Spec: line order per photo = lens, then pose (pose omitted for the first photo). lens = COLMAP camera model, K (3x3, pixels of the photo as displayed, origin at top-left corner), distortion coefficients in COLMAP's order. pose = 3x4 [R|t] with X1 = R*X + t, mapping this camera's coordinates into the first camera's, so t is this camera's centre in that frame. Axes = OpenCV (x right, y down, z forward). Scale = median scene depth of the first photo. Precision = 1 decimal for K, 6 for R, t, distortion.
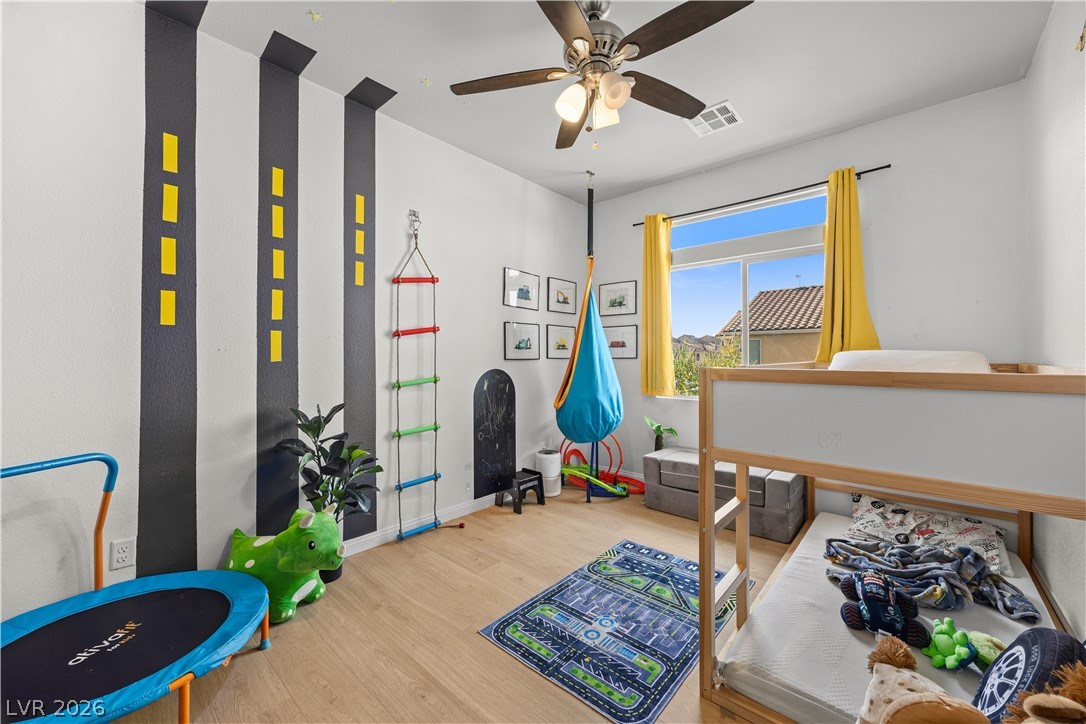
lens RADIAL K [[422.0, 0, 543.0], [0, 422.0, 362.0], [0, 0, 1]] dist [0.000352, 0.000051]
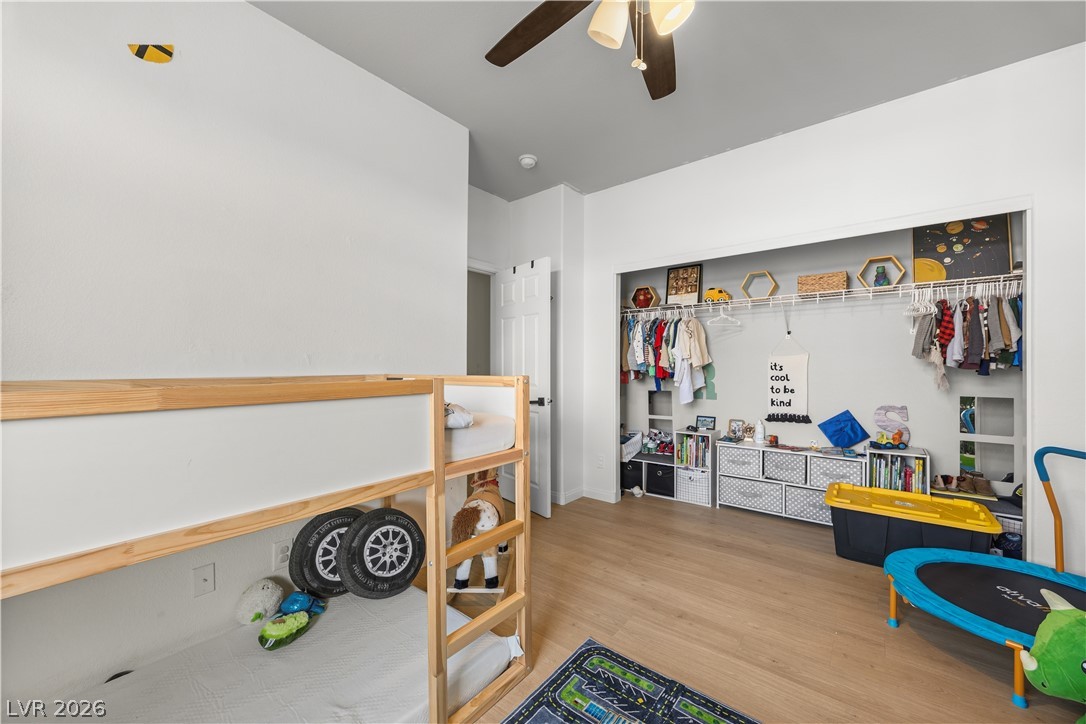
lens RADIAL K [[422.0, 0, 543.0], [0, 422.0, 362.0], [0, 0, 1]] dist [0.000352, 0.000051]
pose [[-0.998832, 0.007491, -0.047731, 0.381707], [0.007520, 0.999972, -0.000424, -0.023651], [0.047727, -0.000783, -0.998860, 2.067521]]
